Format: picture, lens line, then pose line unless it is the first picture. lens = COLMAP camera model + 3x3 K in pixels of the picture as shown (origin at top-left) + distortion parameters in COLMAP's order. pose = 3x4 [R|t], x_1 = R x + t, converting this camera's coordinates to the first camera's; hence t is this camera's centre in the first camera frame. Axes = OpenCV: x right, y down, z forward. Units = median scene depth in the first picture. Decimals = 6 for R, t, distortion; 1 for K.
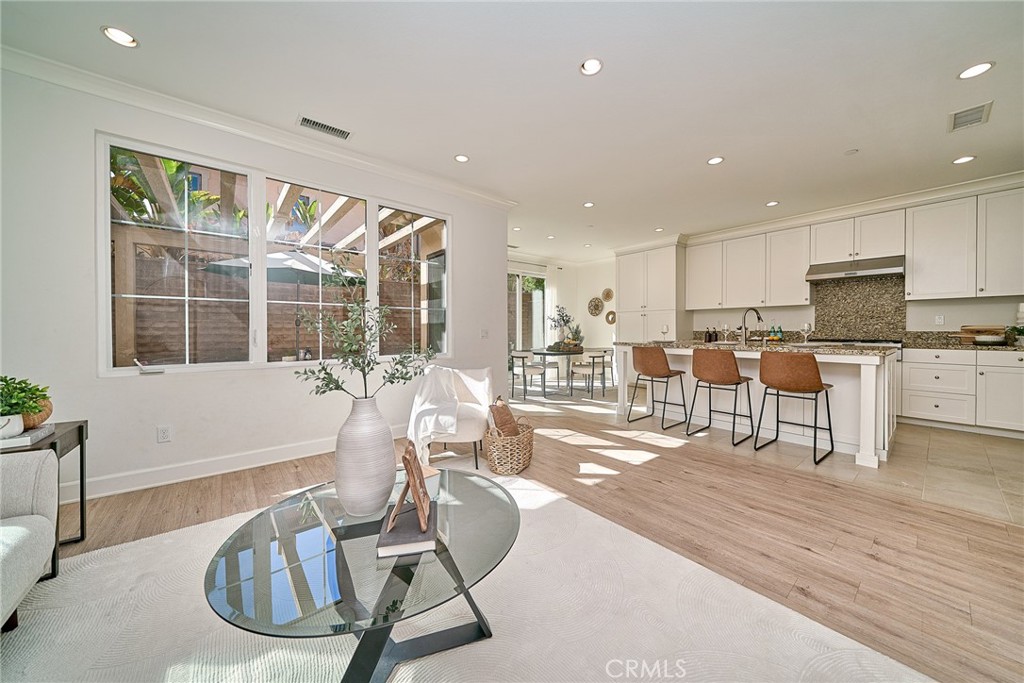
lens RADIAL K [[357.6, 0, 519.0], [0, 357.6, 338.6], [0, 0, 1]] dist [-0.000134, 0.000012]
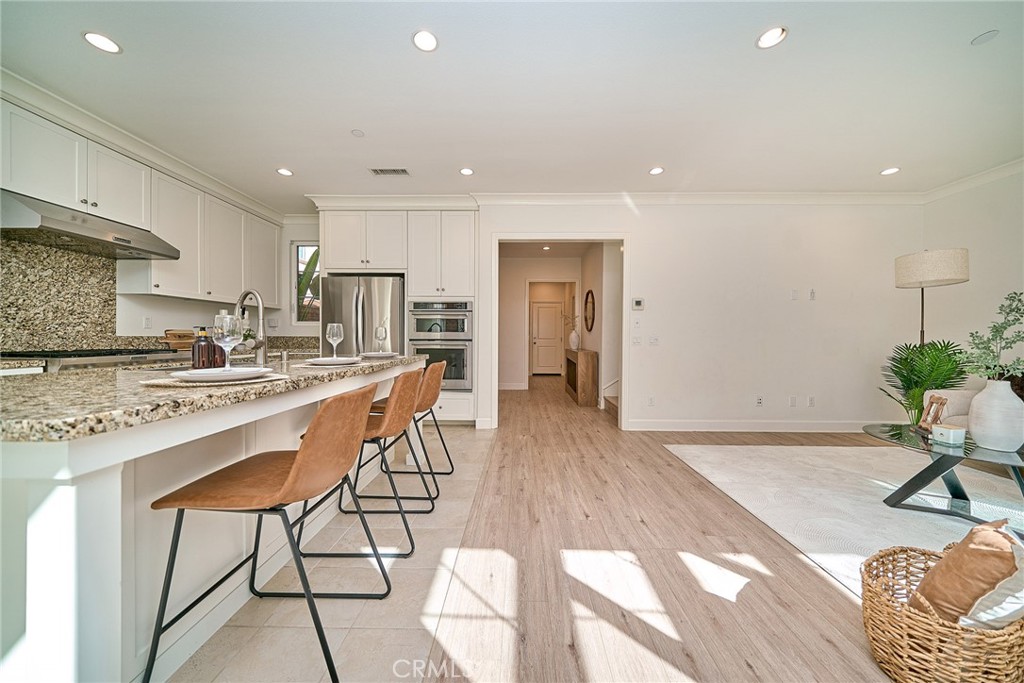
lens RADIAL K [[349.2, 0, 513.1], [0, 349.2, 340.0], [0, 0, 1]] dist [0.000150, -0.000204]
pose [[-0.752439, -0.007803, 0.658615, 0.096632], [0.010308, 0.999668, 0.023621, -0.036882], [-0.658581, 0.024563, -0.752109, 1.839993]]
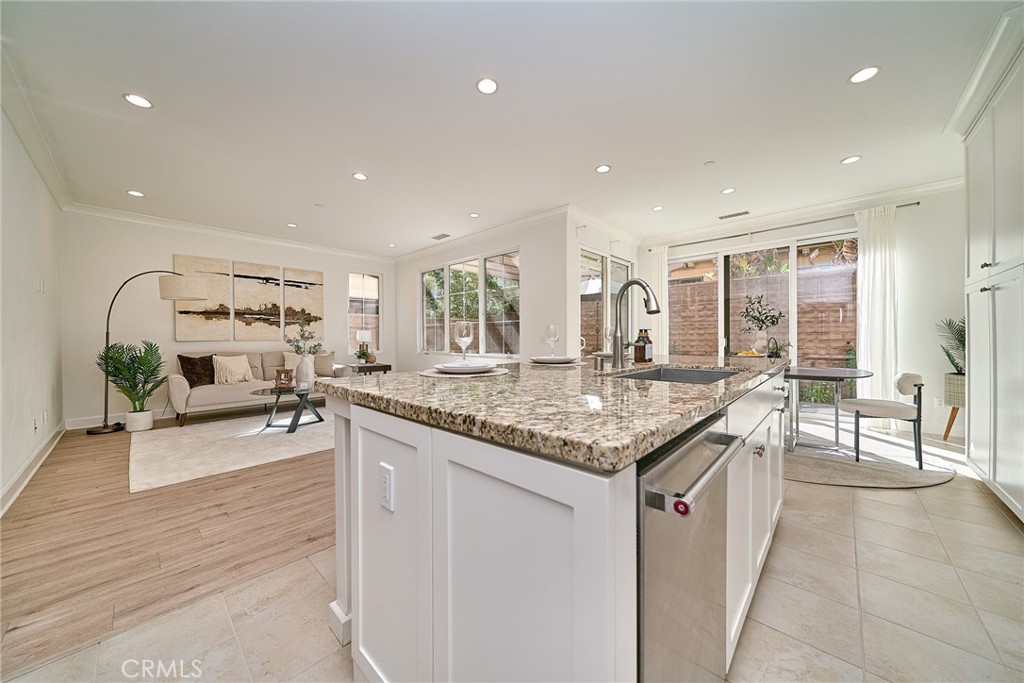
lens RADIAL K [[353.9, 0, 512.0], [0, 353.9, 341.5], [0, 0, 1]] dist [0.000101, -0.000057]
pose [[0.118214, 0.010601, -0.992932, 1.690058], [-0.016285, 0.999829, 0.008735, -0.027887], [0.992855, 0.015137, 0.118367, 1.333260]]
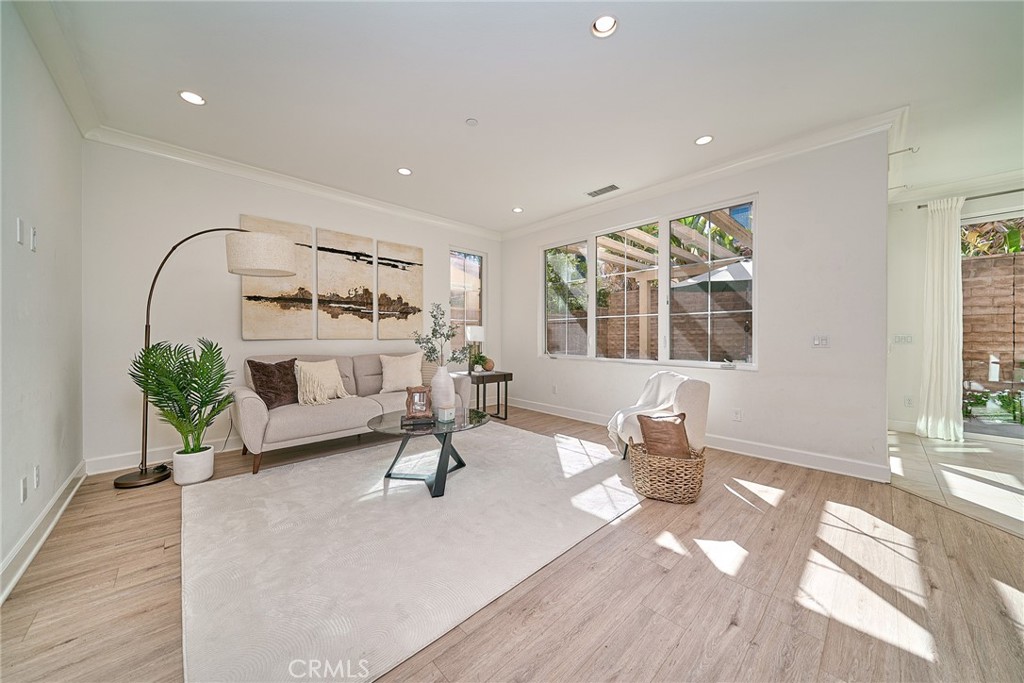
lens RADIAL K [[349.2, 0, 513.1], [0, 349.2, 340.0], [0, 0, 1]] dist [0.000150, -0.000204]
pose [[0.060840, 0.007907, -0.998116, 0.907975], [-0.021633, 0.999744, 0.006602, -0.010929], [0.997913, 0.021191, 0.060996, 0.658092]]
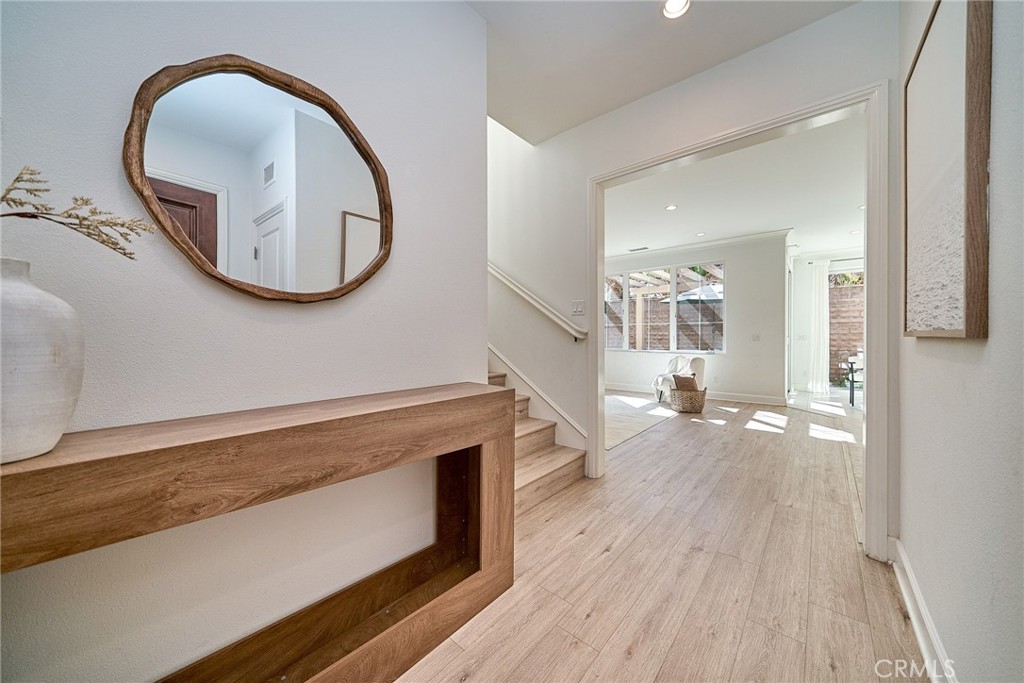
lens RADIAL K [[357.6, 0, 519.0], [0, 357.6, 338.6], [0, 0, 1]] dist [-0.000134, 0.000012]
pose [[0.173899, 0.002190, -0.984761, 1.847826], [-0.020084, 0.999797, -0.001323, 0.012923], [0.984559, 0.020008, 0.173908, -0.187131]]
